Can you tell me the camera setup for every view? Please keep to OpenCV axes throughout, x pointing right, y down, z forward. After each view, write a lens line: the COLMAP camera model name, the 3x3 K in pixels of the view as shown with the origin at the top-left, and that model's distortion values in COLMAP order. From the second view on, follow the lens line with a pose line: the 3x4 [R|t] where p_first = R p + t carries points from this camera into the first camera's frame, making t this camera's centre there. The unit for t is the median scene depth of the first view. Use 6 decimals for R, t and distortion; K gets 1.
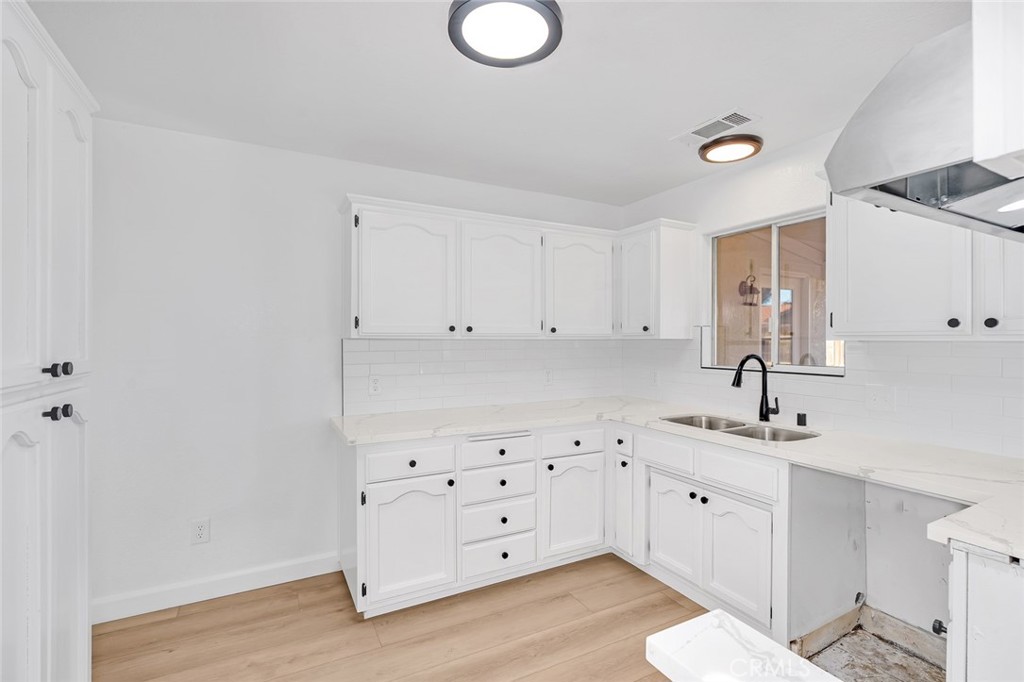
lens RADIAL K [[476.9, 0, 512.0], [0, 476.9, 341.0], [0, 0, 1]] dist [-0.001539, 0.000132]
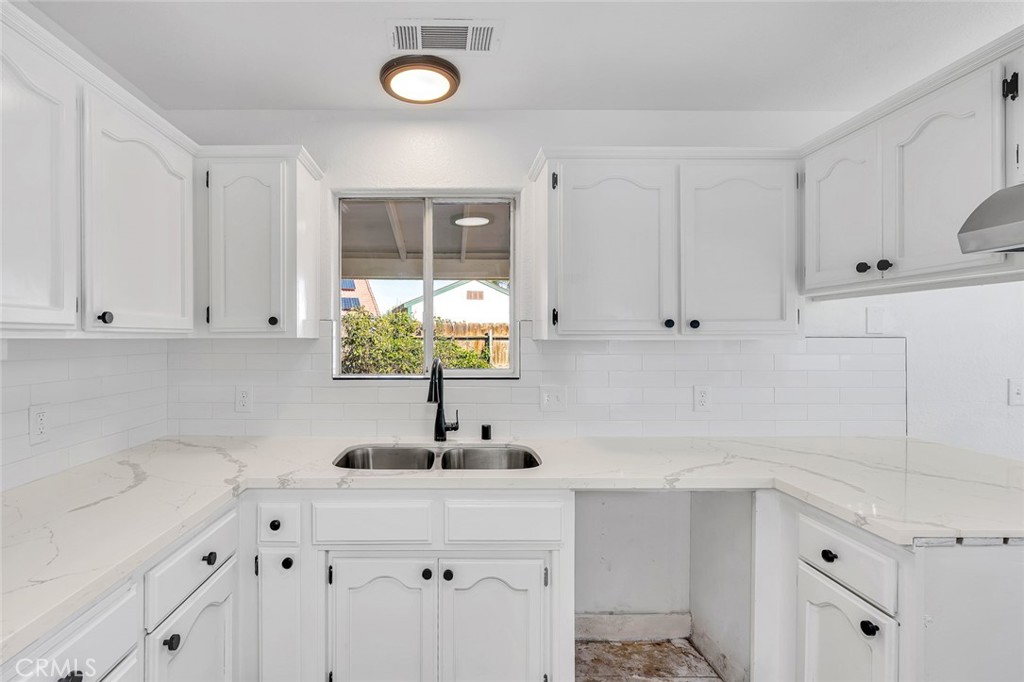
lens RADIAL K [[492.2, 0, 448.4], [0, 492.2, 339.9], [0, 0, 1]] dist [-0.008392, 0.000990]
pose [[0.470705, -0.002453, 0.882287, -0.192046], [0.003999, 0.999992, 0.000647, -0.001904], [-0.882282, 0.003223, 0.470711, 0.600905]]
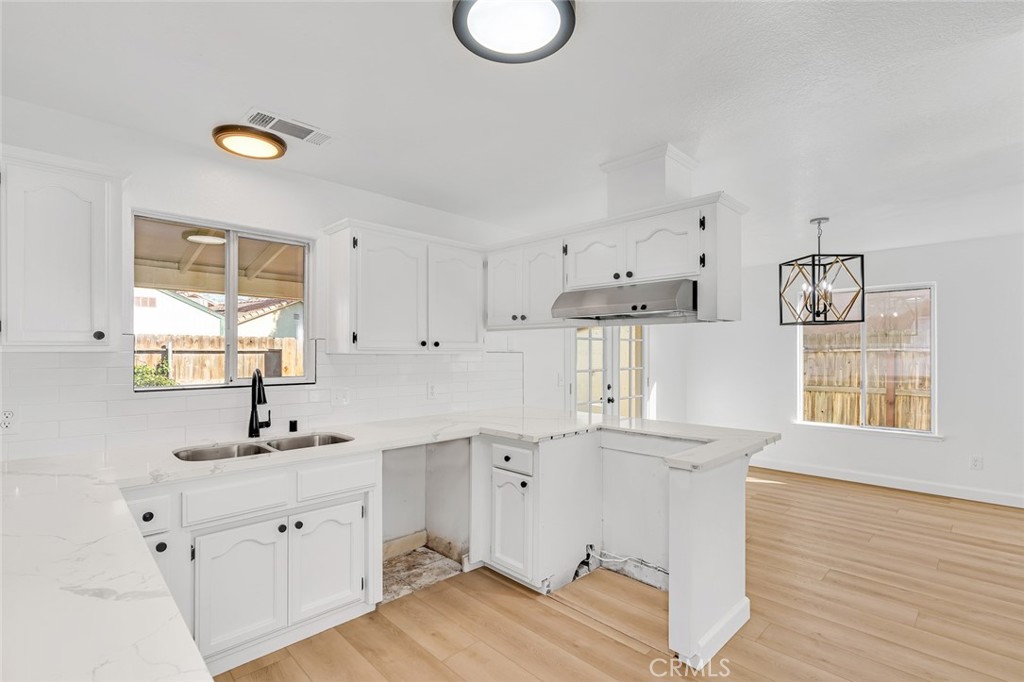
lens RADIAL K [[477.9, 0, 517.2], [0, 477.9, 352.3], [0, 0, 1]] dist [-0.002509, 0.000512]
pose [[-0.295961, -0.000365, 0.955200, -0.553200], [0.001793, 0.999998, 0.000937, -0.004204], [-0.955198, 0.001990, -0.295960, 0.779343]]
